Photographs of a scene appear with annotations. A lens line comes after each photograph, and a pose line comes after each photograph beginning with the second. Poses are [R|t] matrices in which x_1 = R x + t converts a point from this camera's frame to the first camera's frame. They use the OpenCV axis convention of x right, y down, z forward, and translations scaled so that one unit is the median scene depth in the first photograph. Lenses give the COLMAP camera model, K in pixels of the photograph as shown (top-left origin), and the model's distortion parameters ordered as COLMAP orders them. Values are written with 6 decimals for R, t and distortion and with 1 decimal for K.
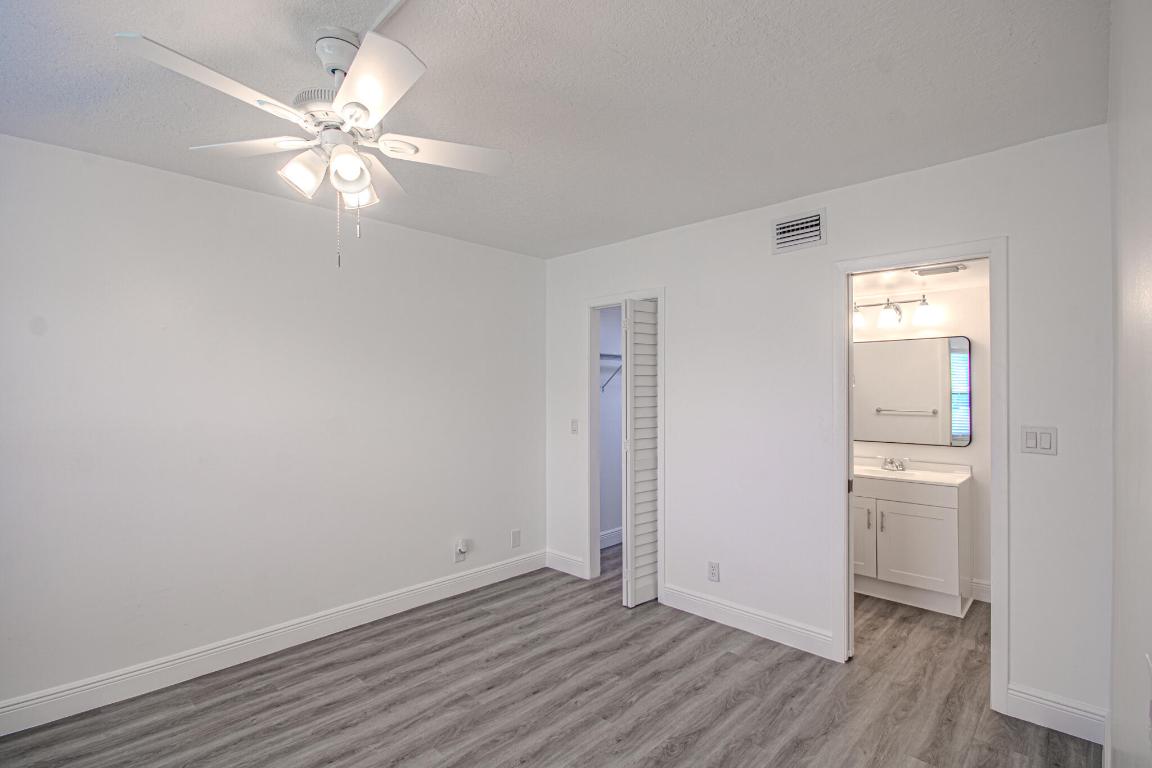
lens RADIAL K [[538.3, 0, 575.8], [0, 538.3, 388.1], [0, 0, 1]] dist [0.001165, 0.000287]
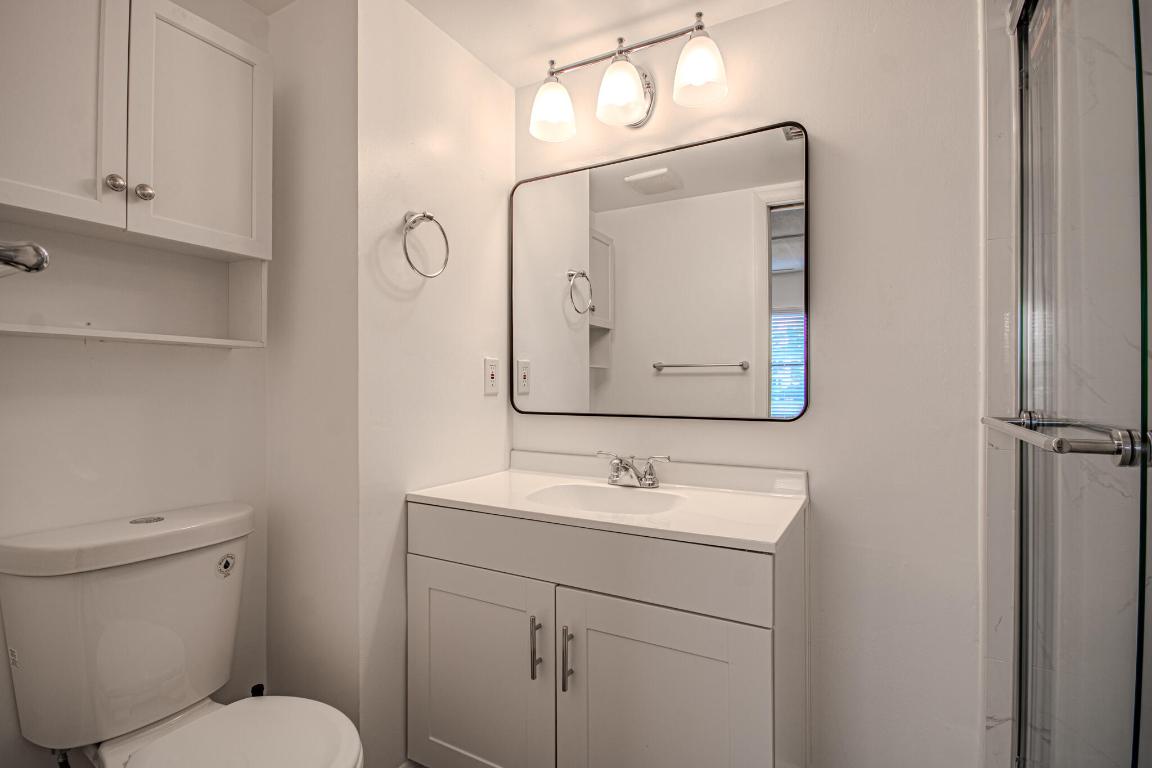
lens RADIAL K [[538.3, 0, 582.7], [0, 538.3, 379.3], [0, 0, 1]] dist [0.001165, 0.000287]
pose [[0.966575, 0.010791, 0.256155, 0.458539], [-0.009291, 0.999932, -0.007065, 0.079167], [-0.256214, 0.004449, 0.966610, 0.639191]]
